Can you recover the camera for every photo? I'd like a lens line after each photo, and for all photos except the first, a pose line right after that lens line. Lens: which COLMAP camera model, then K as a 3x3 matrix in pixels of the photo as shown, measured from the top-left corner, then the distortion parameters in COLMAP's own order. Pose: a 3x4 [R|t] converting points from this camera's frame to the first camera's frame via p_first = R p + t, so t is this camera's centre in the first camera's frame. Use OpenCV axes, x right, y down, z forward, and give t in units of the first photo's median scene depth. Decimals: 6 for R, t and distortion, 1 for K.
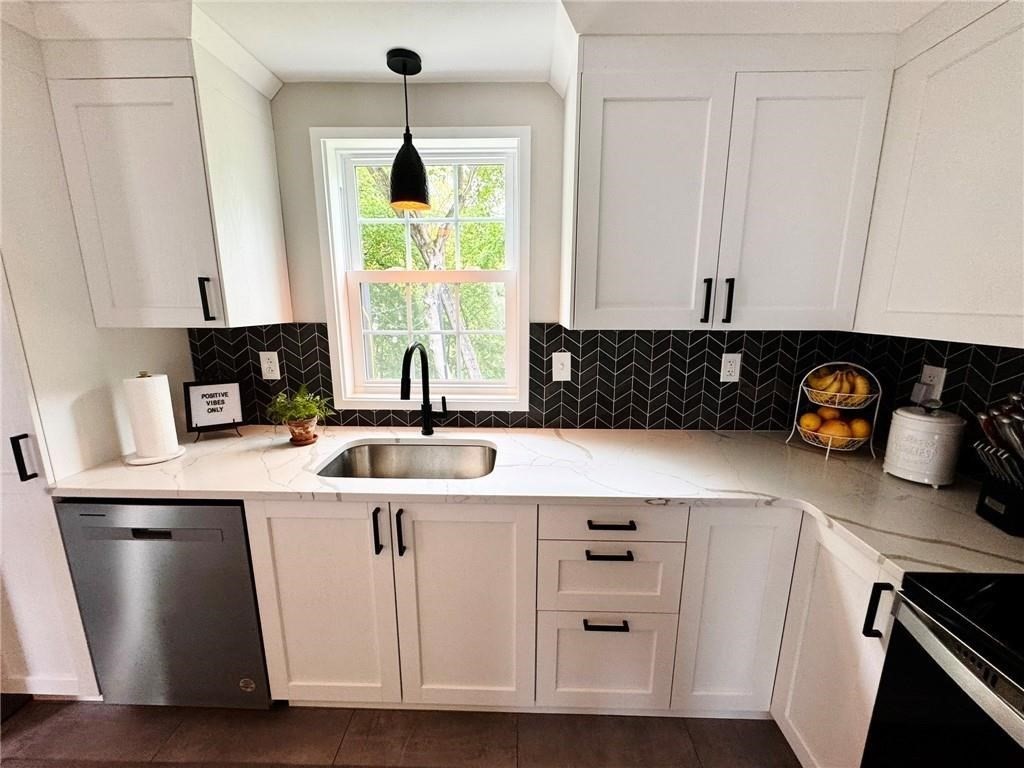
lens RADIAL K [[410.4, 0, 512.1], [0, 410.4, 385.5], [0, 0, 1]] dist [-0.000307, 0.000001]
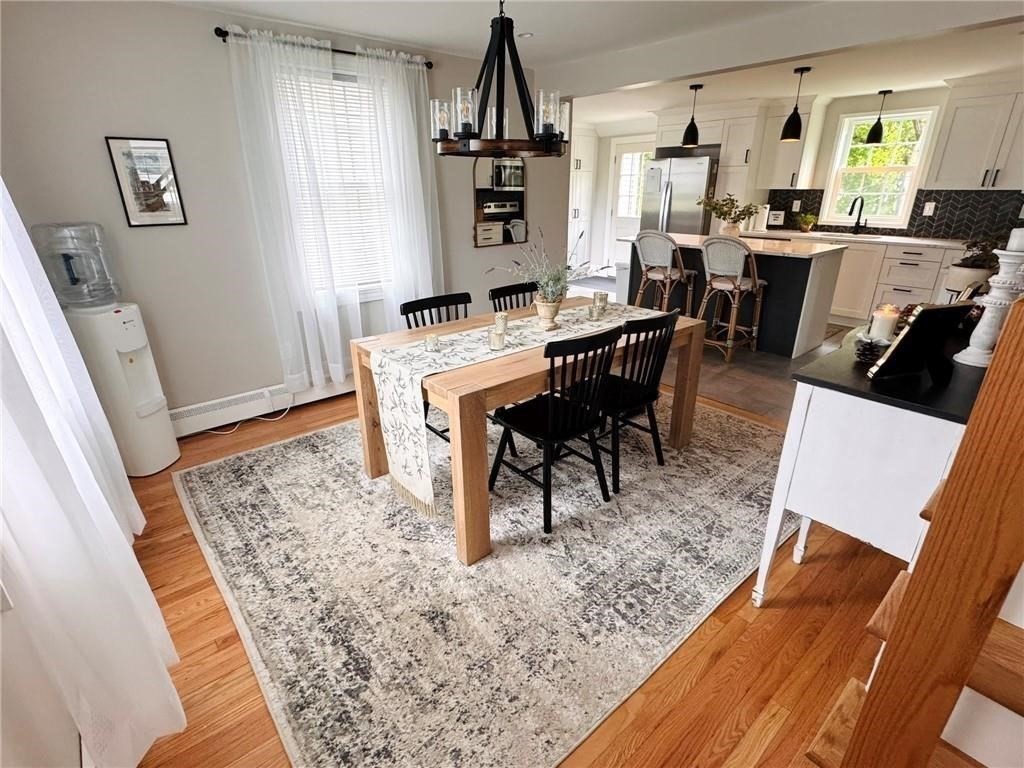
lens RADIAL K [[503.4, 0, 510.9], [0, 503.4, 385.2], [0, 0, 1]] dist [0.002750, 0.000895]
pose [[0.668385, 0.270953, -0.692709, 0.804597], [-0.147208, 0.961057, 0.233878, 0.606529], [0.729103, -0.054348, 0.682243, -2.800035]]
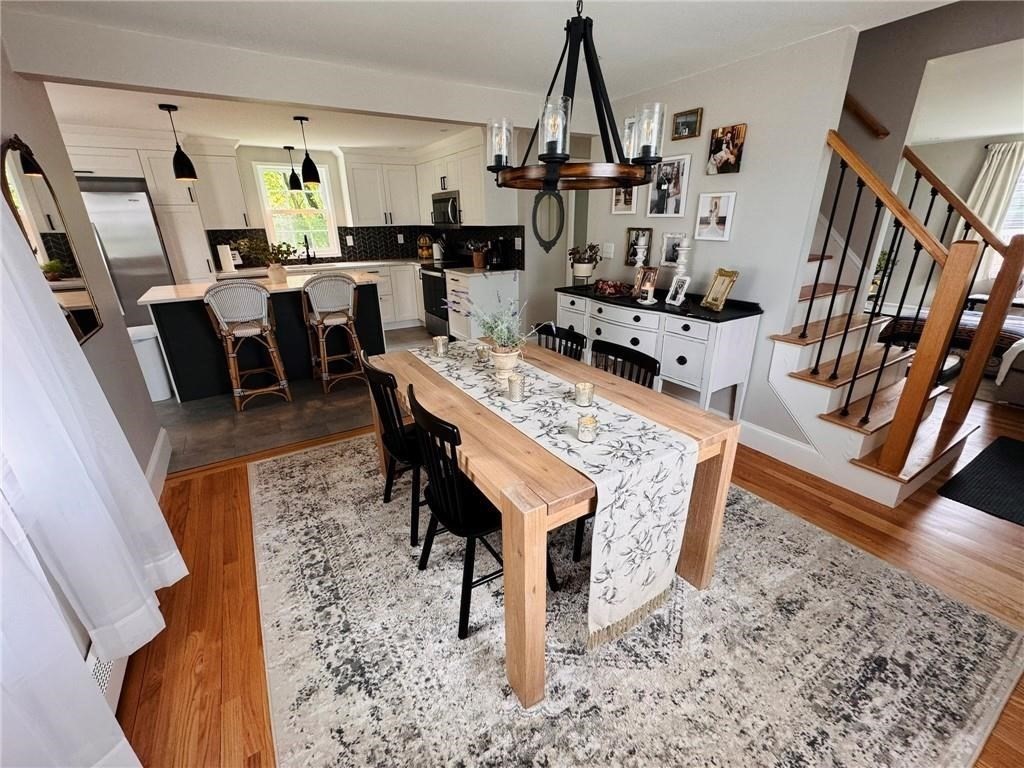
lens RADIAL K [[432.0, 0, 514.3], [0, 432.0, 386.9], [0, 0, 1]] dist [-0.001303, -0.000187]
pose [[0.833208, -0.215104, 0.509406, -0.785672], [0.130152, 0.971643, 0.197408, 0.572463], [-0.537424, -0.098182, 0.837577, -2.668542]]
